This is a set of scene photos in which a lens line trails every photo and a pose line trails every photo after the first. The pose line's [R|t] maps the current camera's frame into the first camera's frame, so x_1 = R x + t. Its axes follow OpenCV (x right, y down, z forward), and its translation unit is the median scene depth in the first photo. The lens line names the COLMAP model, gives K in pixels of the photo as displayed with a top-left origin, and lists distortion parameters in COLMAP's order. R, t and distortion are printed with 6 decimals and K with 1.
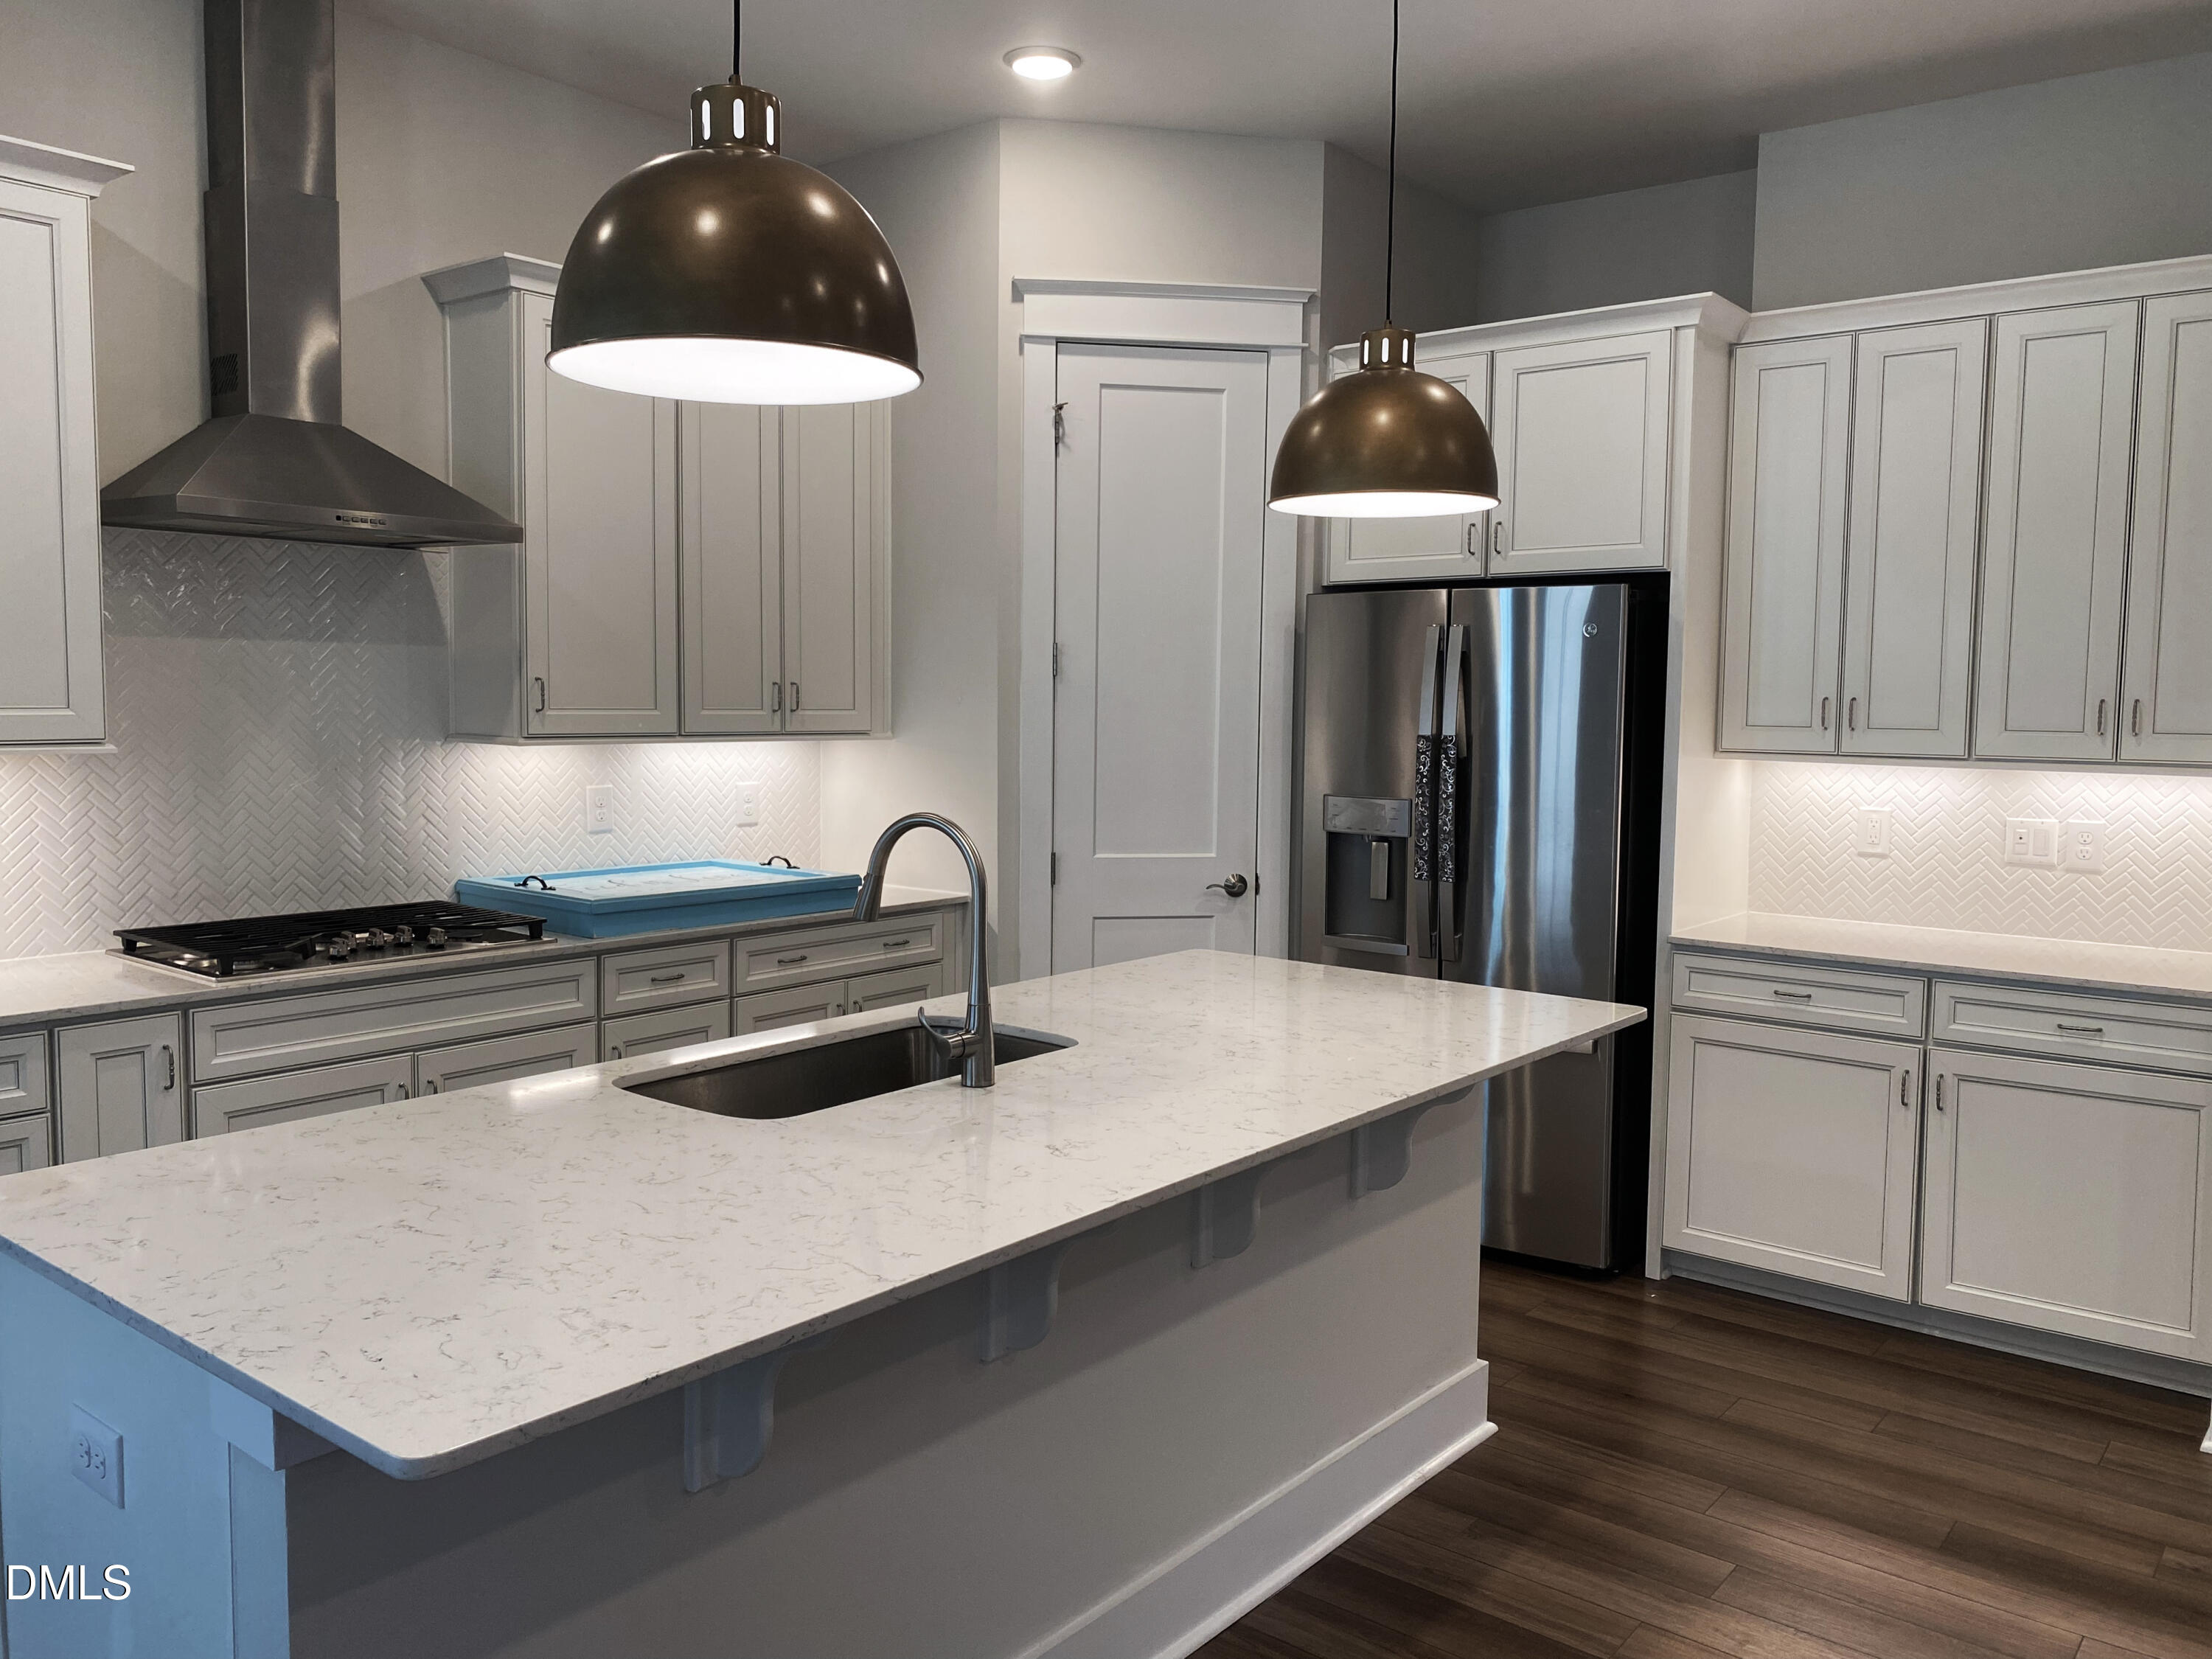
lens RADIAL K [[1672.9, 0, 1106.0], [0, 1672.9, 829.5], [0, 0, 1]] dist [0.092077, -0.115867]
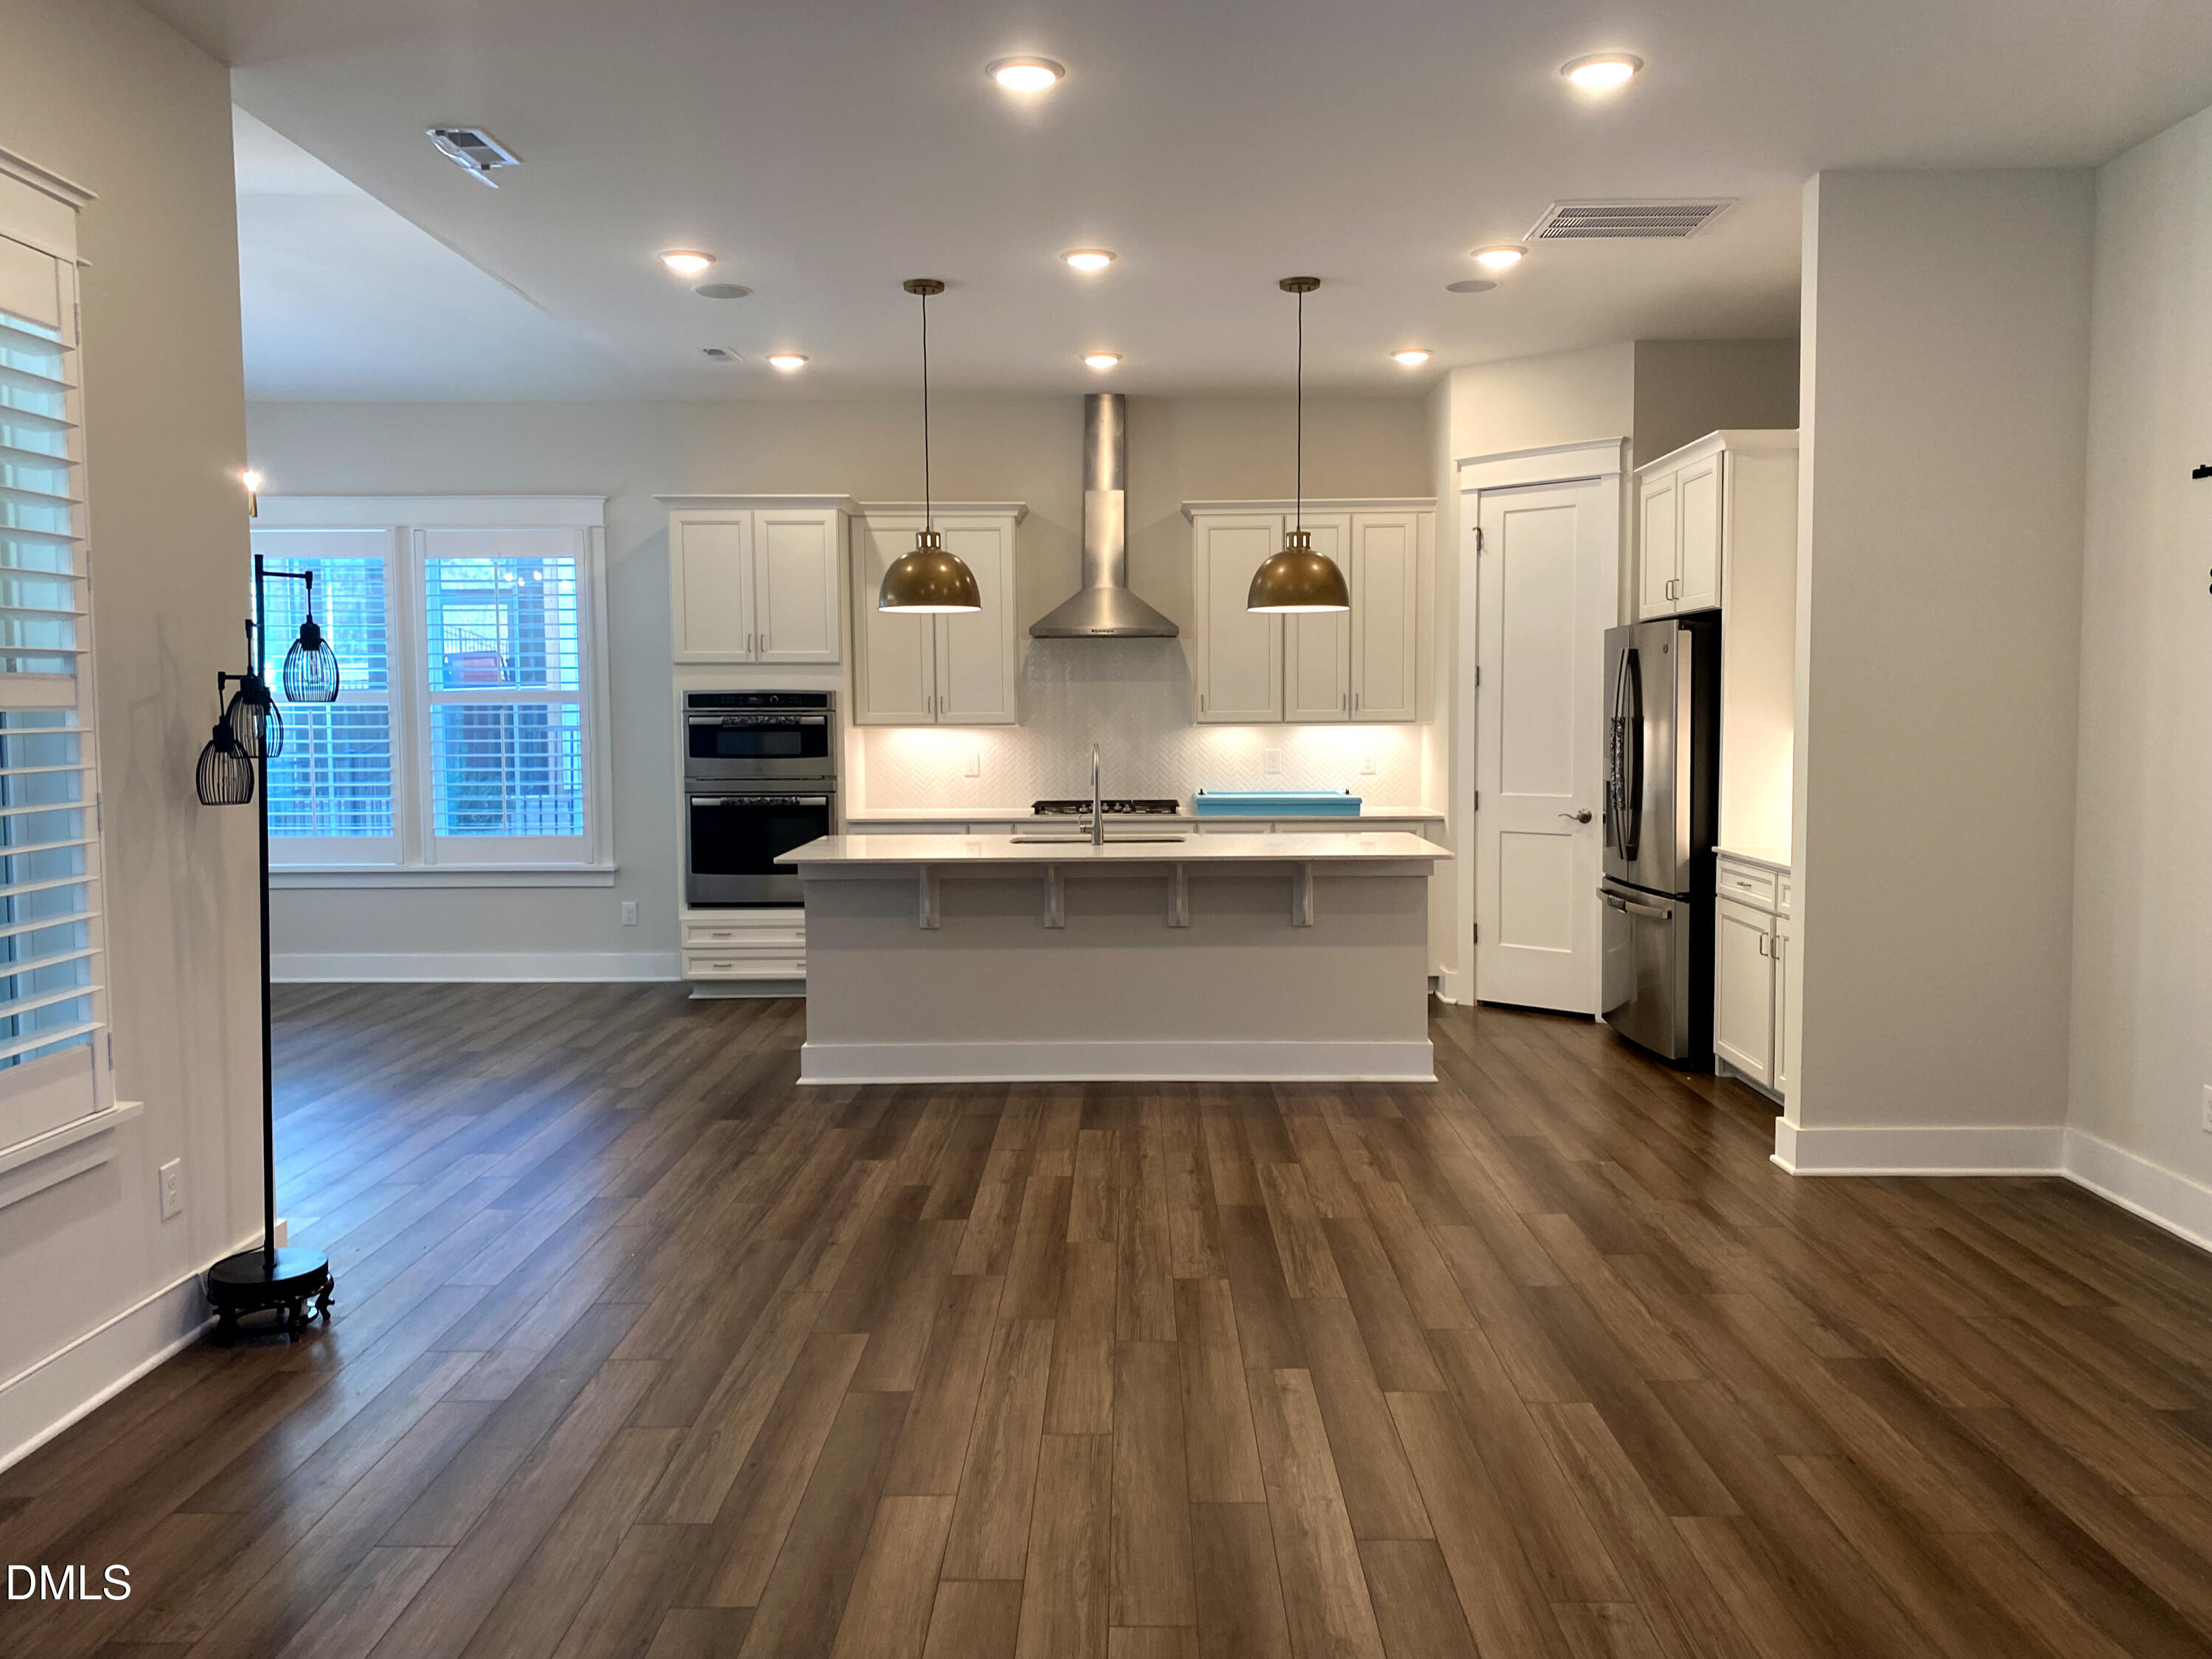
lens RADIAL K [[1672.9, 0, 1106.0], [0, 1672.9, 829.5], [0, 0, 1]] dist [0.092077, -0.115867]
pose [[0.620777, 0.043395, -0.782785, 1.199029], [-0.052266, 0.998536, 0.013907, 0.055062], [0.782243, 0.032280, 0.622137, -0.385256]]
